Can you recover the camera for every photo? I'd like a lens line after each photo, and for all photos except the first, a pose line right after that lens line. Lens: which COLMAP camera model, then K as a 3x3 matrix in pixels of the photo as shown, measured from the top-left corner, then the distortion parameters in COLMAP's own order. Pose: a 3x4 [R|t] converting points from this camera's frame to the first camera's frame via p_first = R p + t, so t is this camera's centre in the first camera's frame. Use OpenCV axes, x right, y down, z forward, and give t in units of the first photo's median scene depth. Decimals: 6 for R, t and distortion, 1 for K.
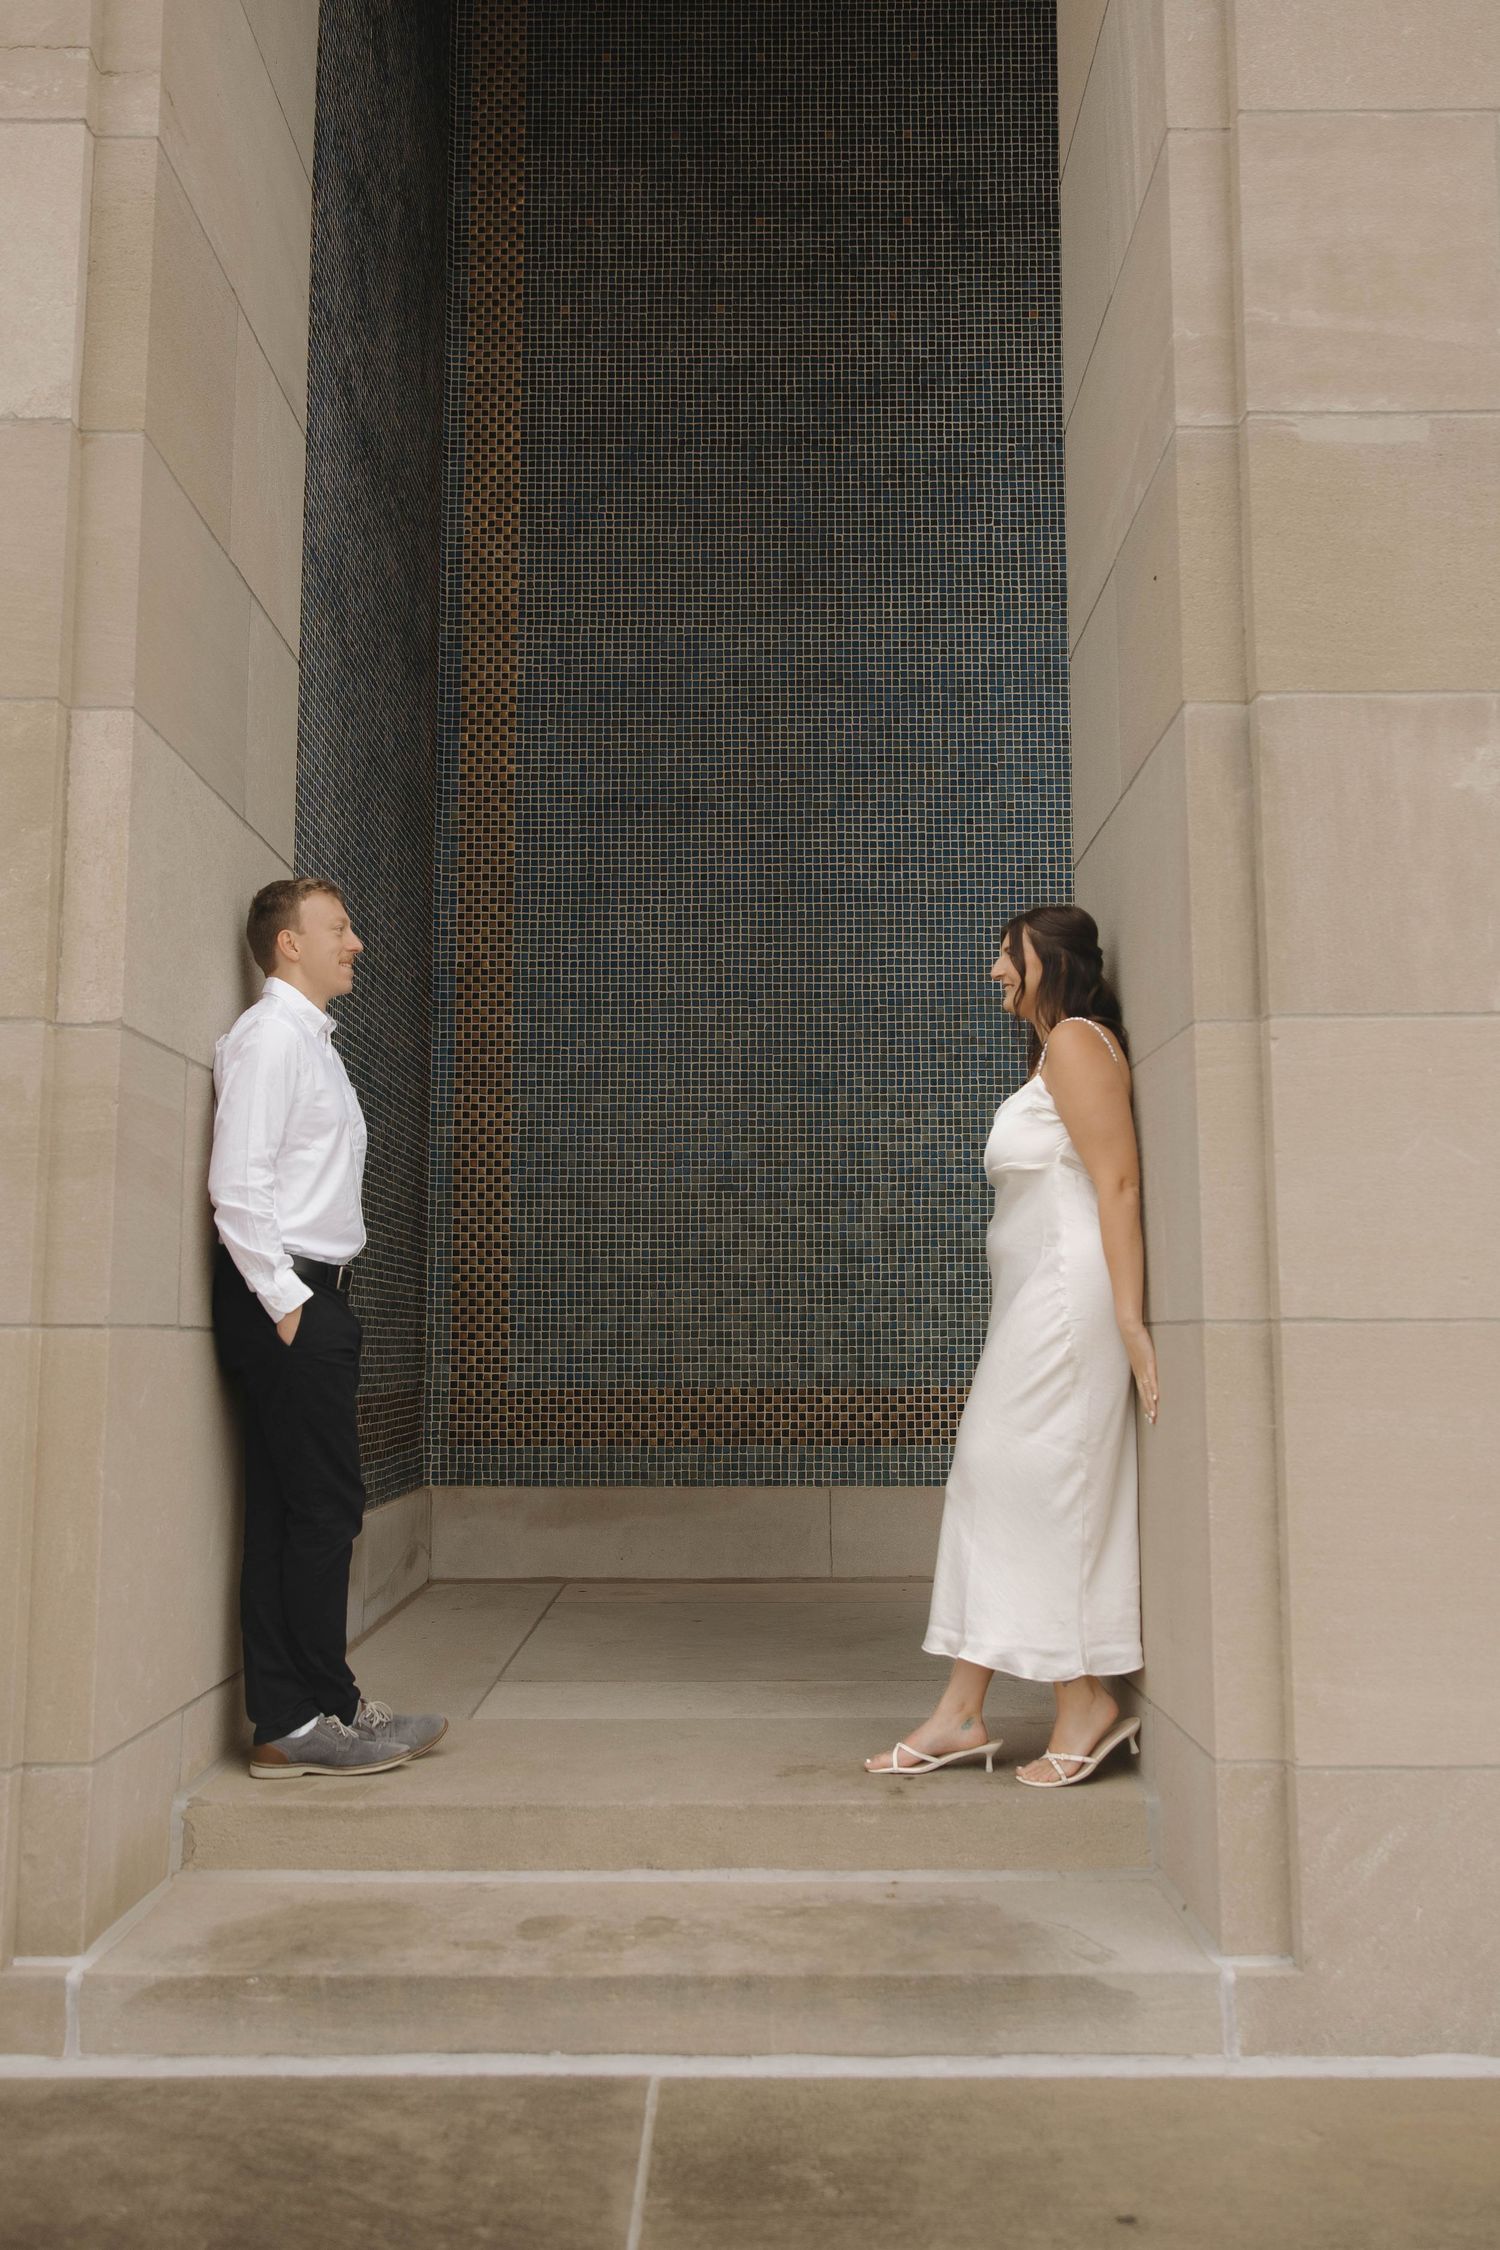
lens RADIAL K [[1922.9, 0, 750.0], [0, 1922.9, 1125.0], [0, 0, 1]] dist [-0.008006, 0.002496]
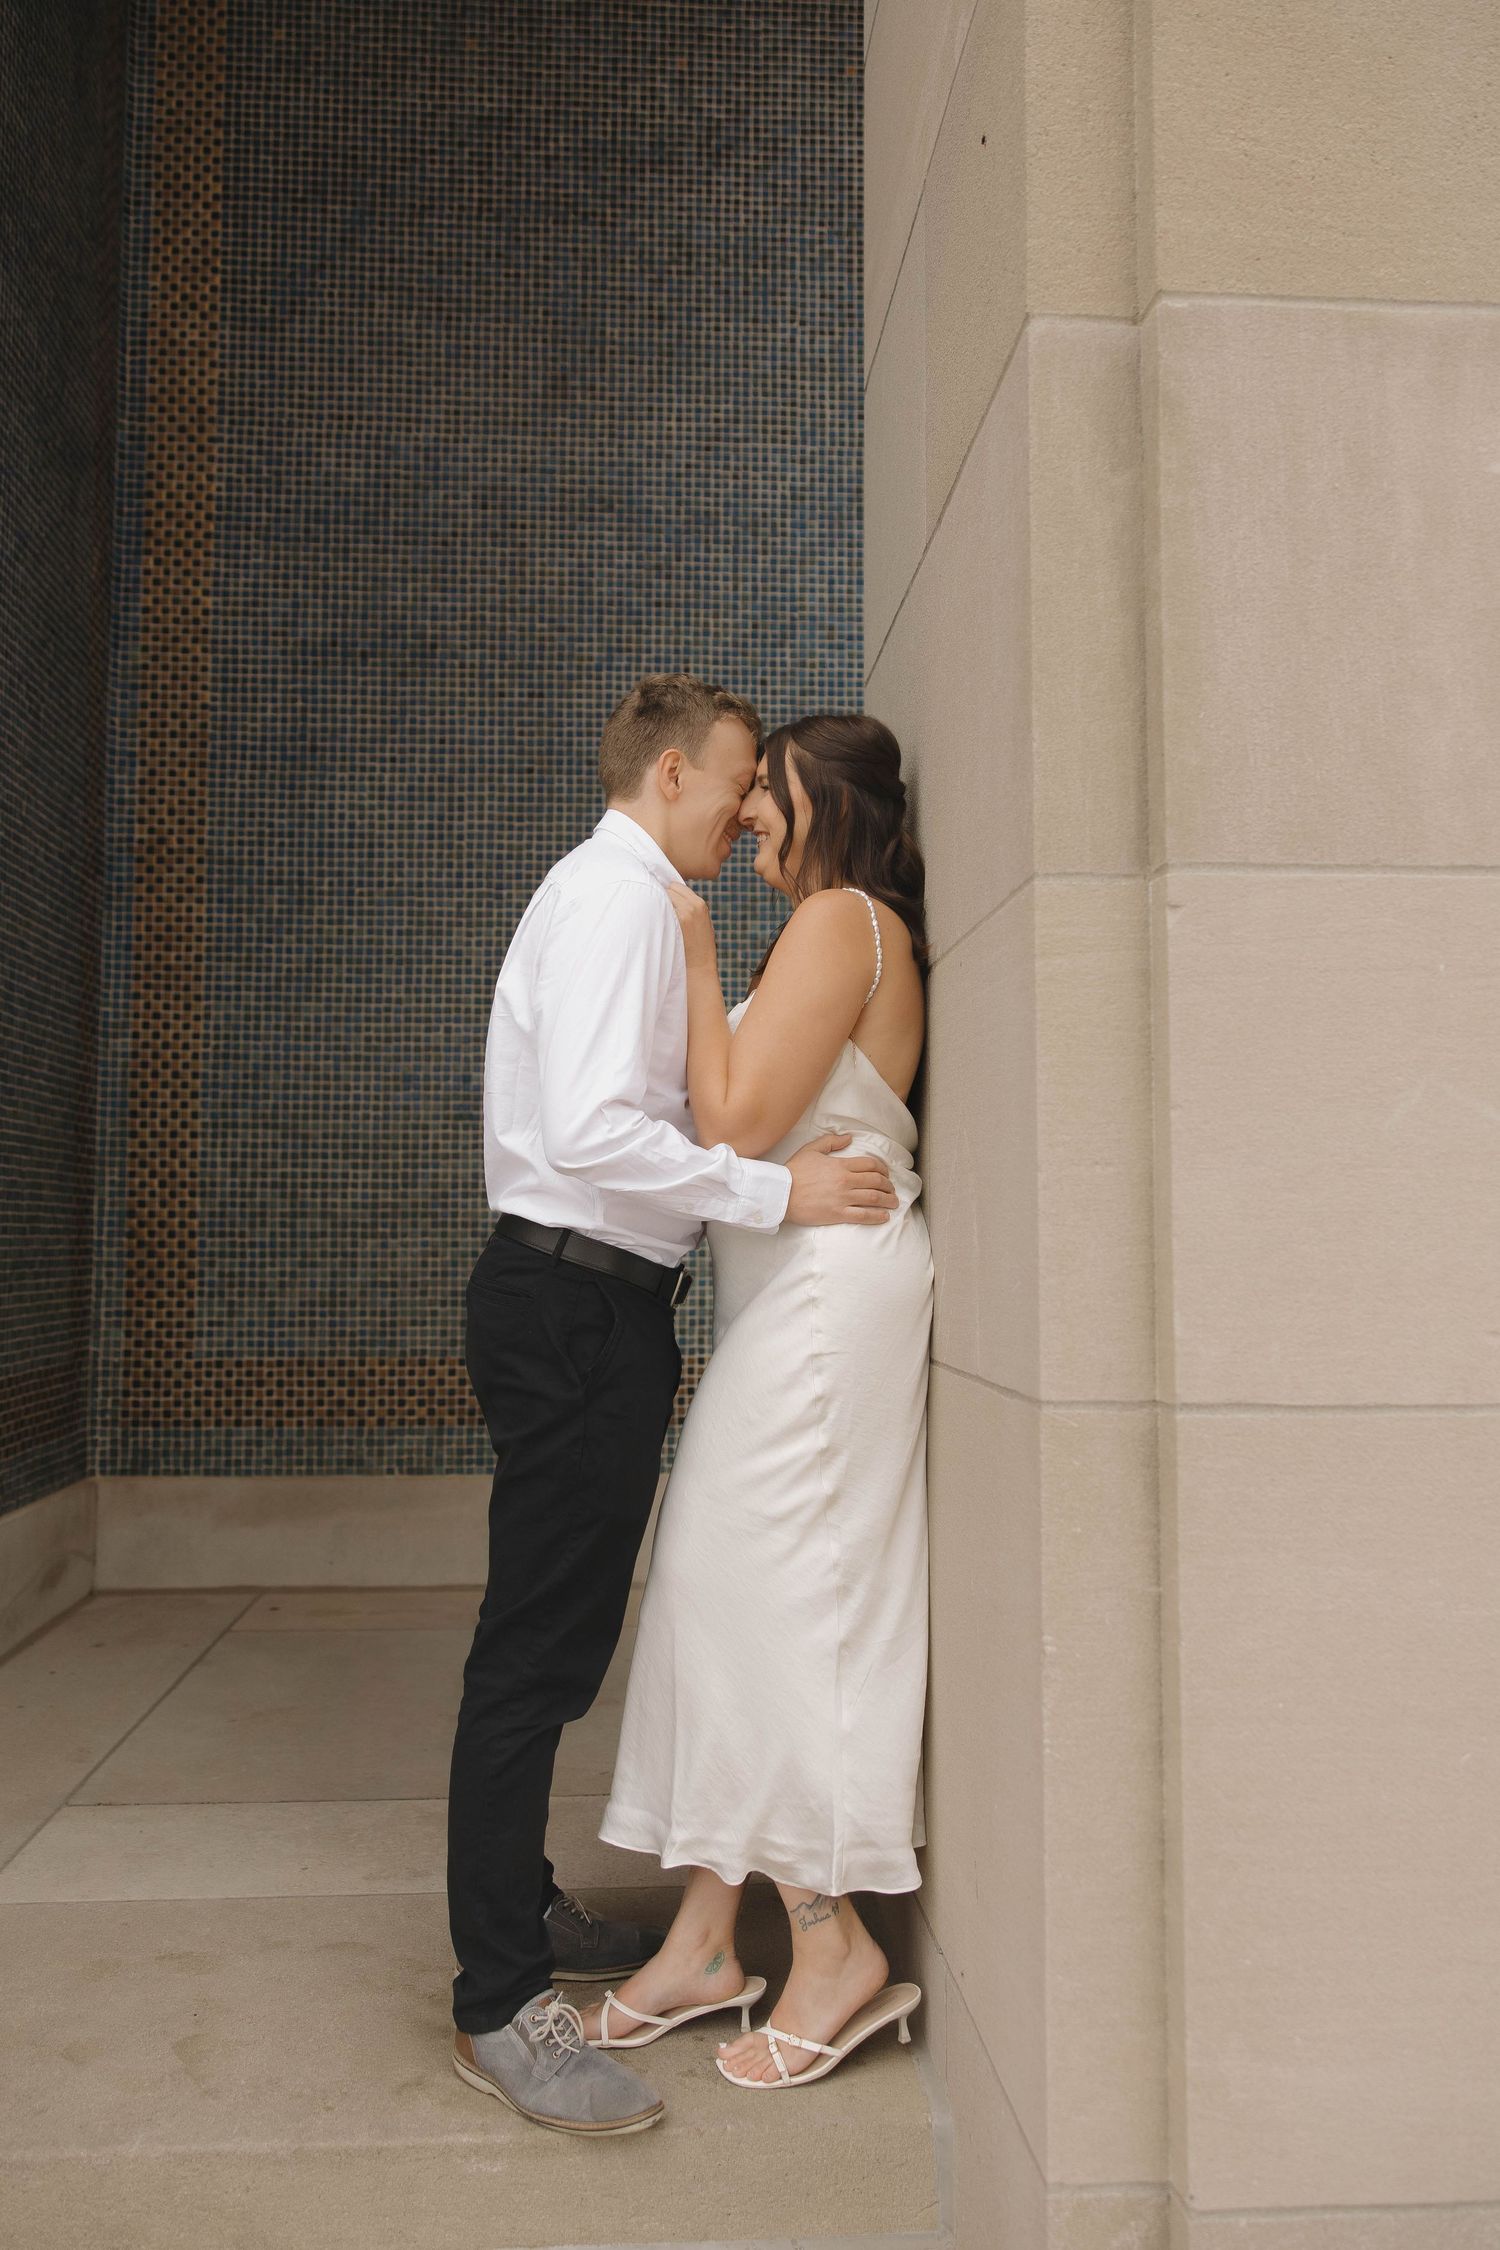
lens RADIAL K [[1741.5, 0, 750.0], [0, 1741.5, 1125.0], [0, 0, 1]] dist [0.006794, 0.000390]
pose [[0.997012, 0.009491, 0.076663, 0.052214], [-0.013190, 0.998765, 0.047893, -0.001787], [-0.076114, -0.048761, 0.995906, 0.235601]]
